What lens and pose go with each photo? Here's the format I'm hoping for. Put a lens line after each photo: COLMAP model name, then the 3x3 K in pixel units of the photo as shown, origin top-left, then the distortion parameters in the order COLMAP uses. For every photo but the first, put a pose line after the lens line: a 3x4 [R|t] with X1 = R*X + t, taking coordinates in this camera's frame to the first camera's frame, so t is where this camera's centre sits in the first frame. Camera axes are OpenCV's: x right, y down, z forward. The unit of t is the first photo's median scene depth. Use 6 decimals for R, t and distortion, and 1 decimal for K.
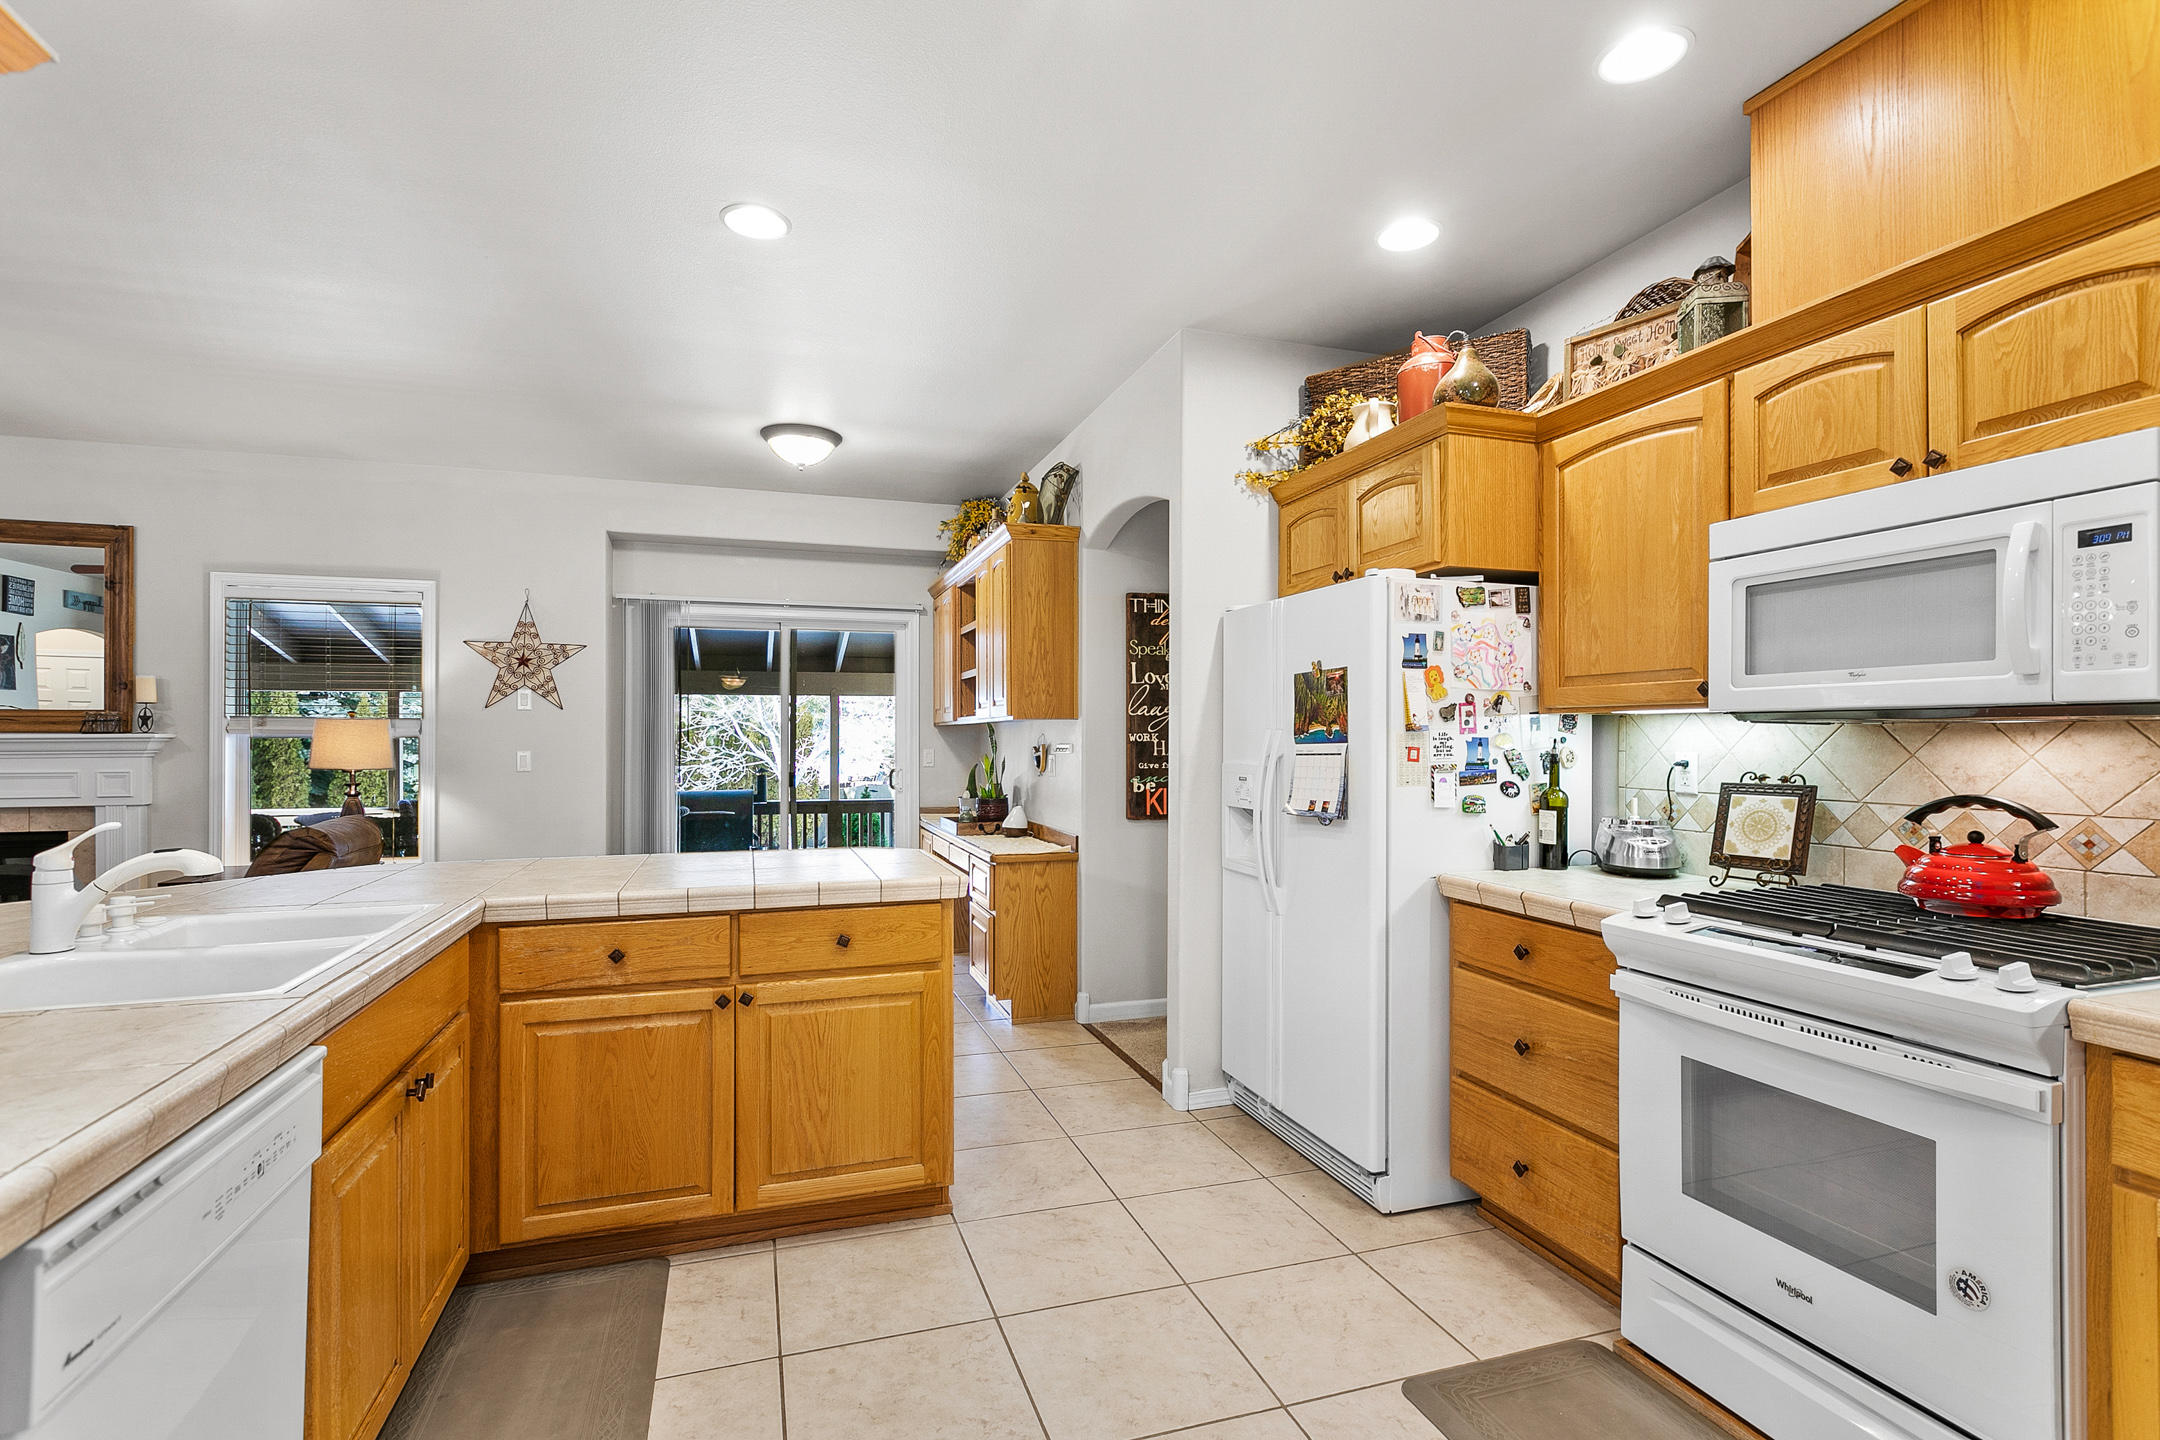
lens RADIAL K [[1028.5, 0, 1075.9], [0, 1028.5, 724.8], [0, 0, 1]] dist [0.001929, 0.000306]
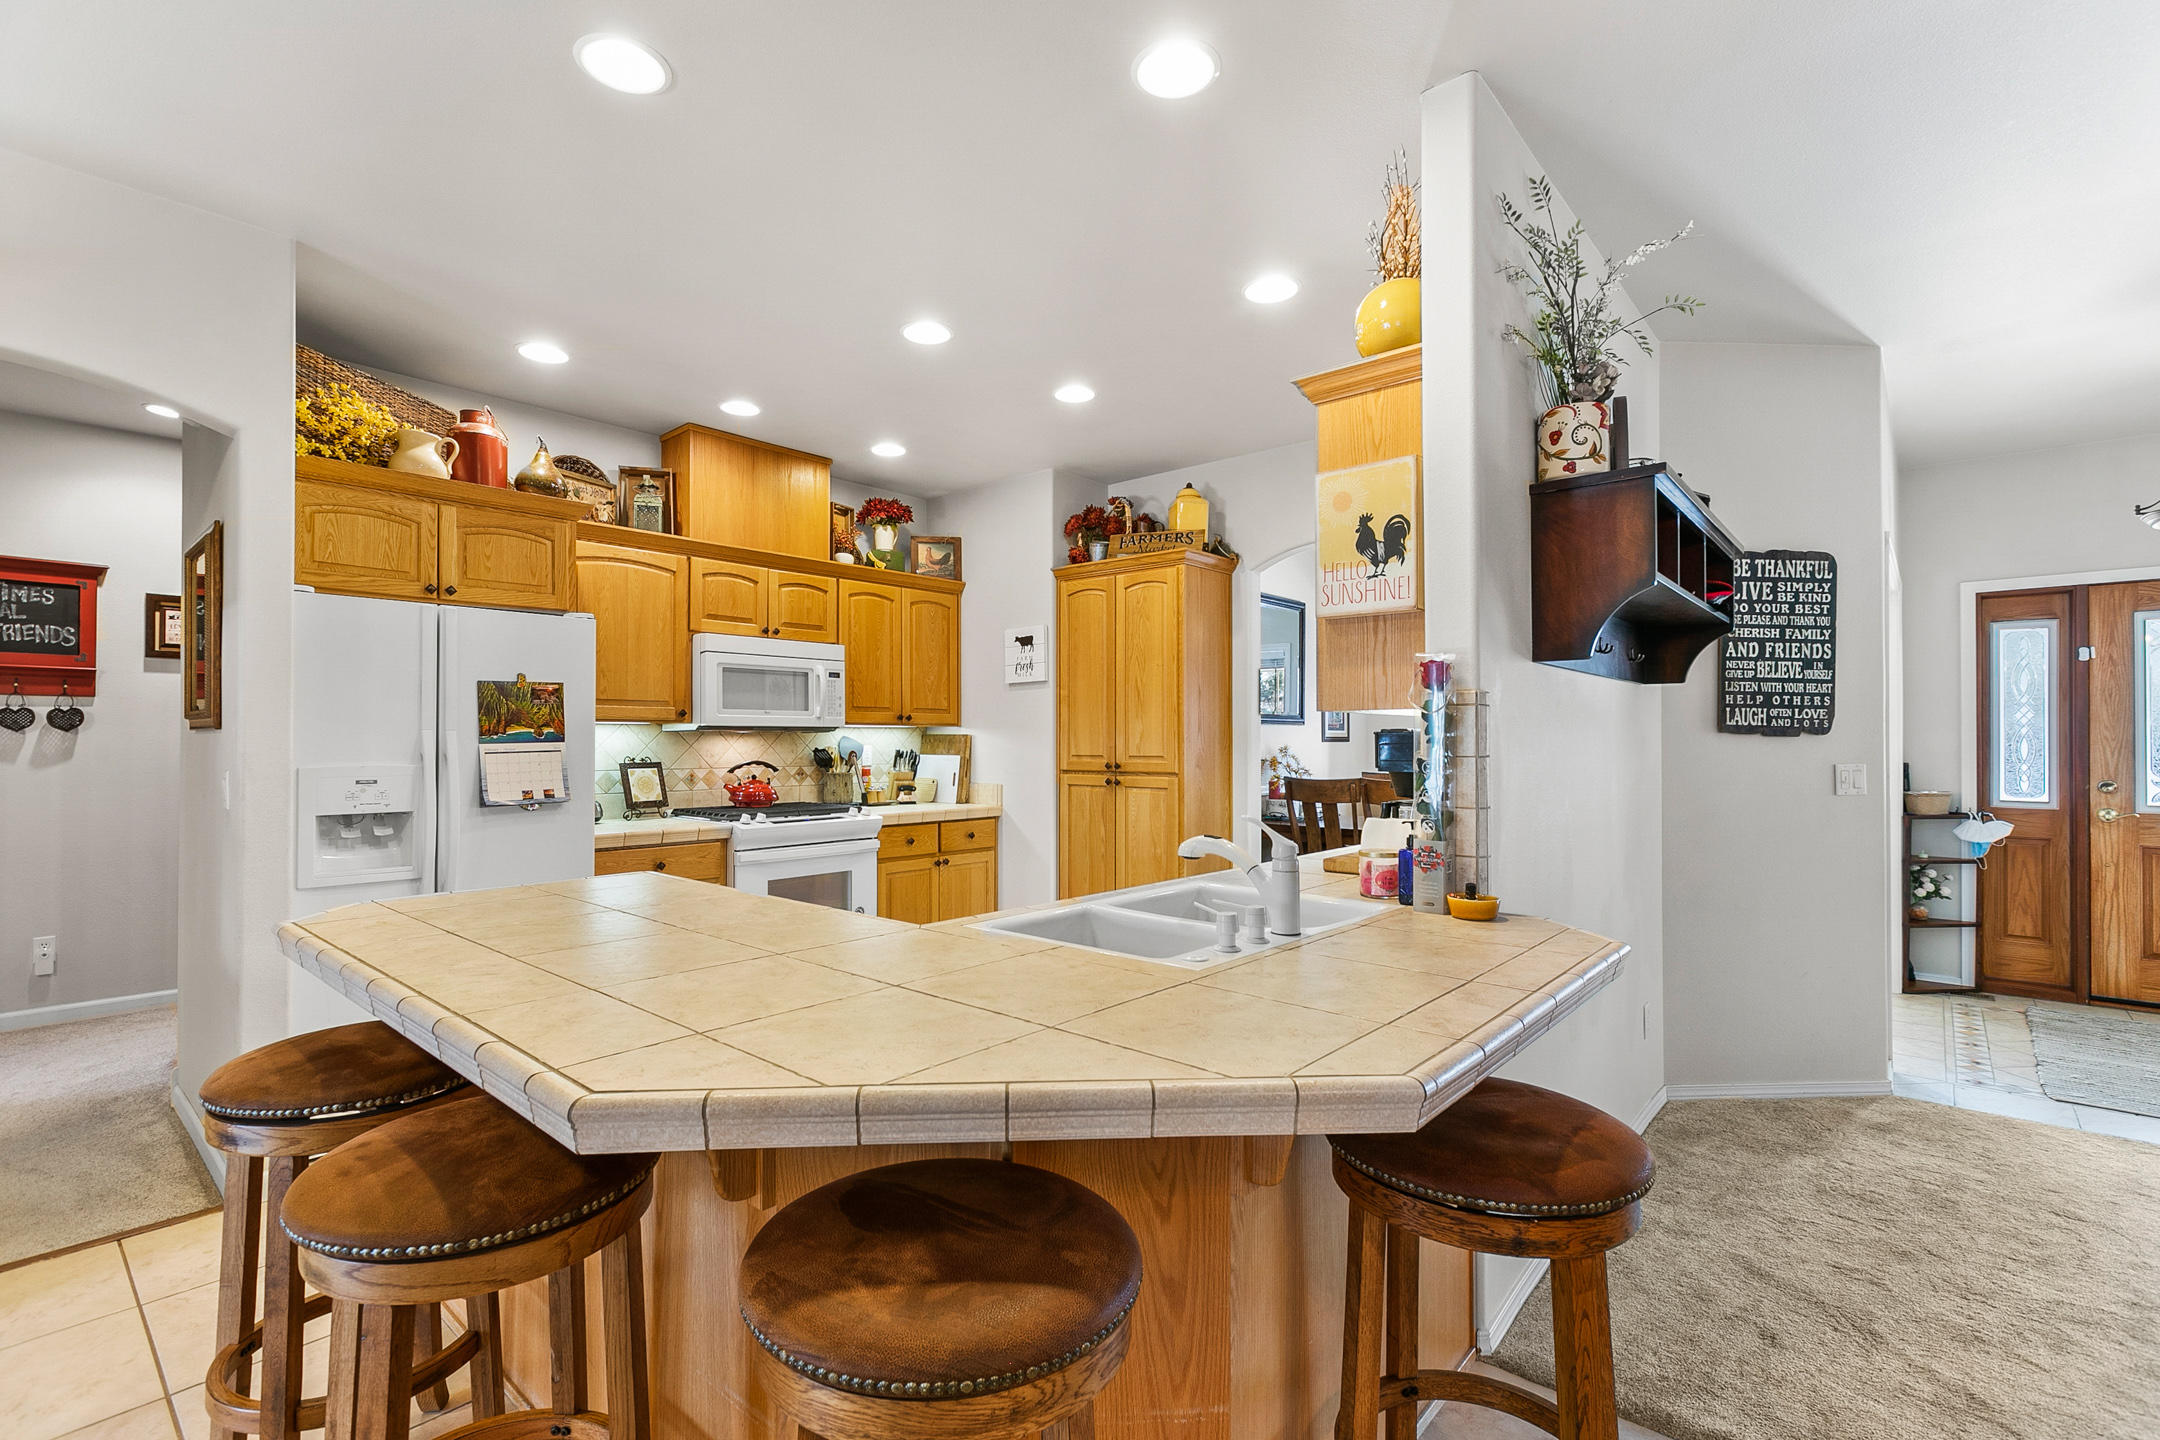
lens RADIAL K [[974.1, 0, 1074.9], [0, 974.1, 729.9], [0, 0, 1]] dist [0.000632, 0.000072]
pose [[-0.524054, 0.008691, 0.851641, -0.995743], [-0.008536, 0.999844, -0.015455, 0.014092], [-0.851643, -0.015369, -0.523898, 0.984001]]
